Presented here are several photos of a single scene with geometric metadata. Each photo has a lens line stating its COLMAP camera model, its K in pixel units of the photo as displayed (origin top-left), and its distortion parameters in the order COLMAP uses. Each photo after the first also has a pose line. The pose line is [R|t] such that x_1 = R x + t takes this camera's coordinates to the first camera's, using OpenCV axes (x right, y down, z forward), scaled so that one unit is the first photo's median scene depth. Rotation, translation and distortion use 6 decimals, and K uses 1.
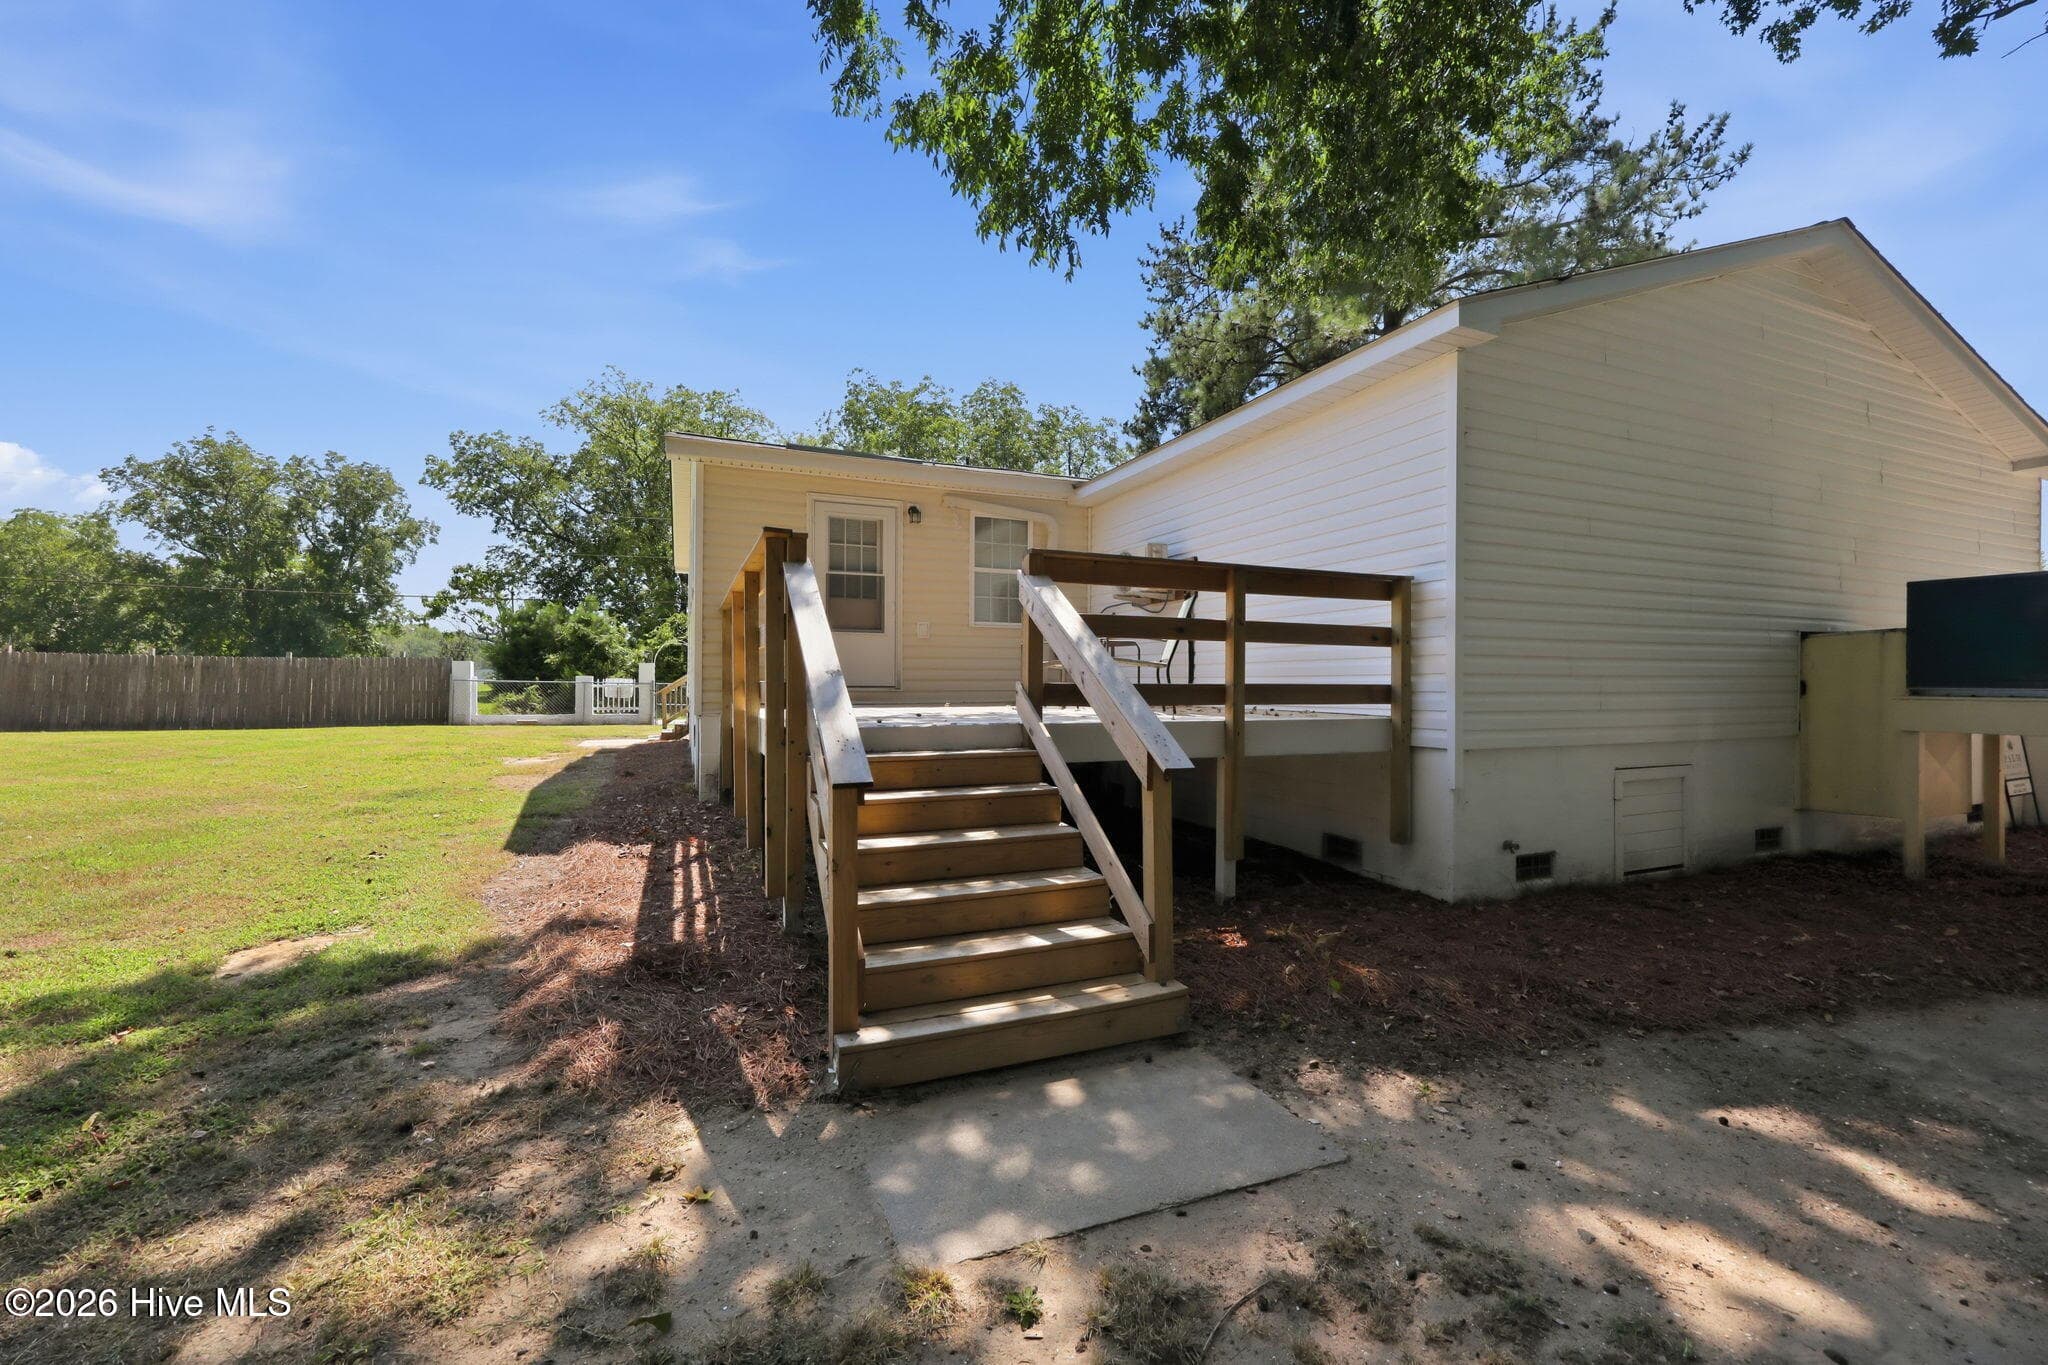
lens RADIAL K [[839.7, 0, 1024.6], [0, 839.7, 688.4], [0, 0, 1]] dist [0.003013, 0.000224]
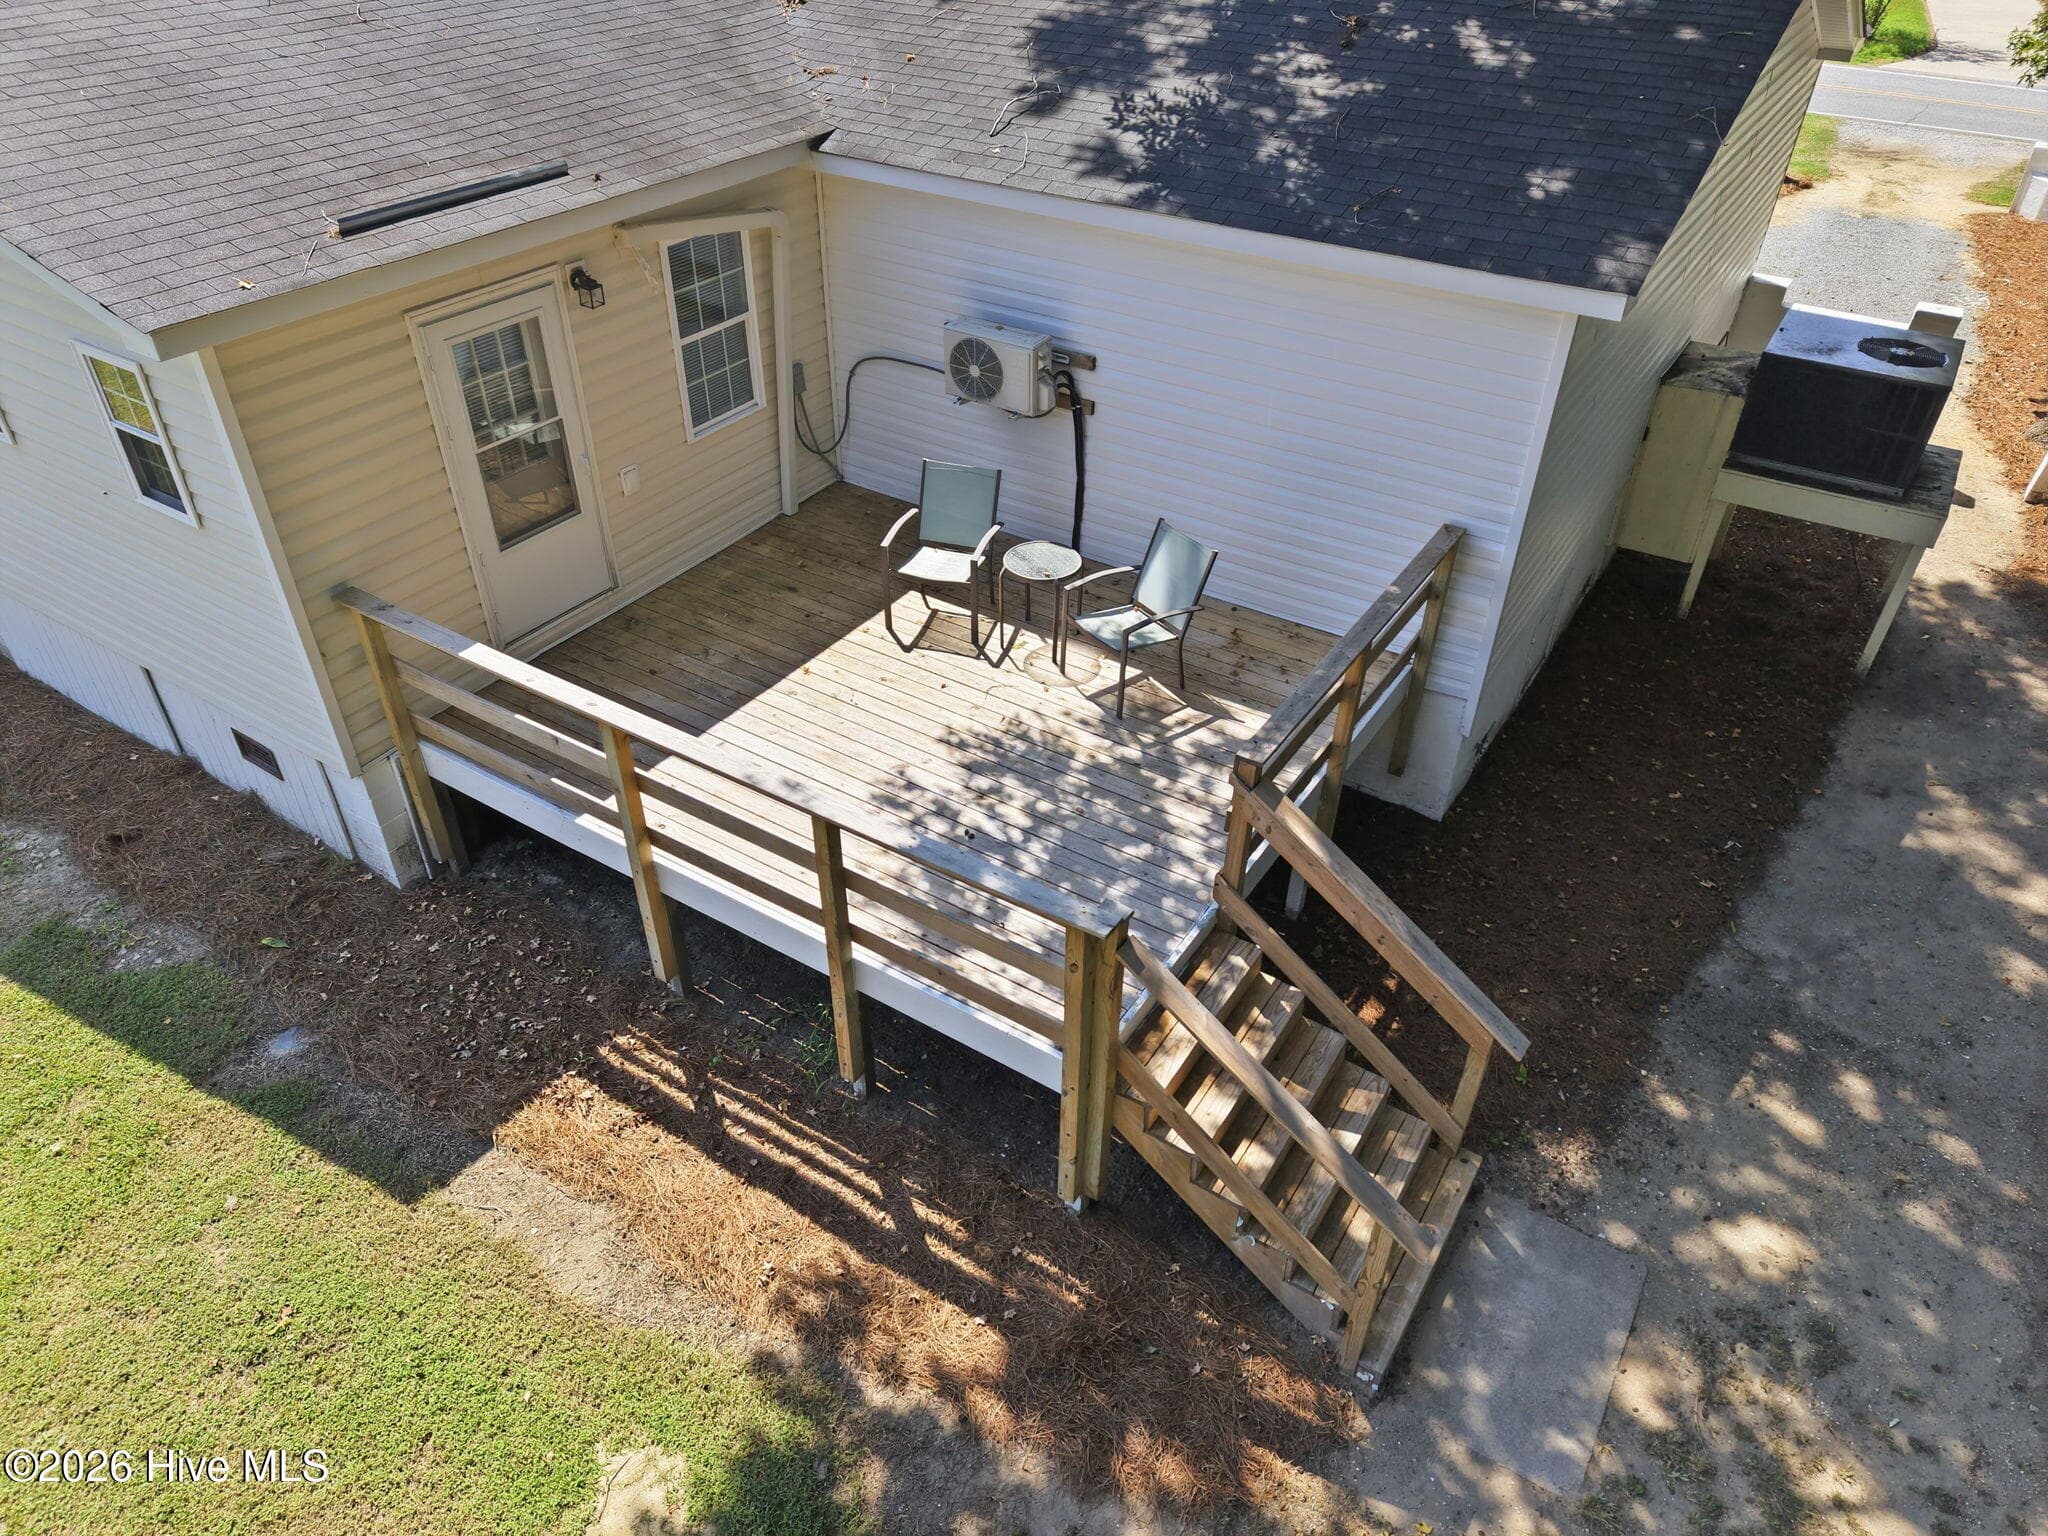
lens RADIAL K [[1378.8, 0, 1027.5], [0, 1378.8, 775.5], [0, 0, 1]] dist [0.016074, -0.005597]
pose [[0.824992, -0.335235, 0.454978, -0.667539], [-0.005604, 0.800174, 0.599741, -0.808128], [-0.565116, -0.497332, 0.658259, 0.190334]]
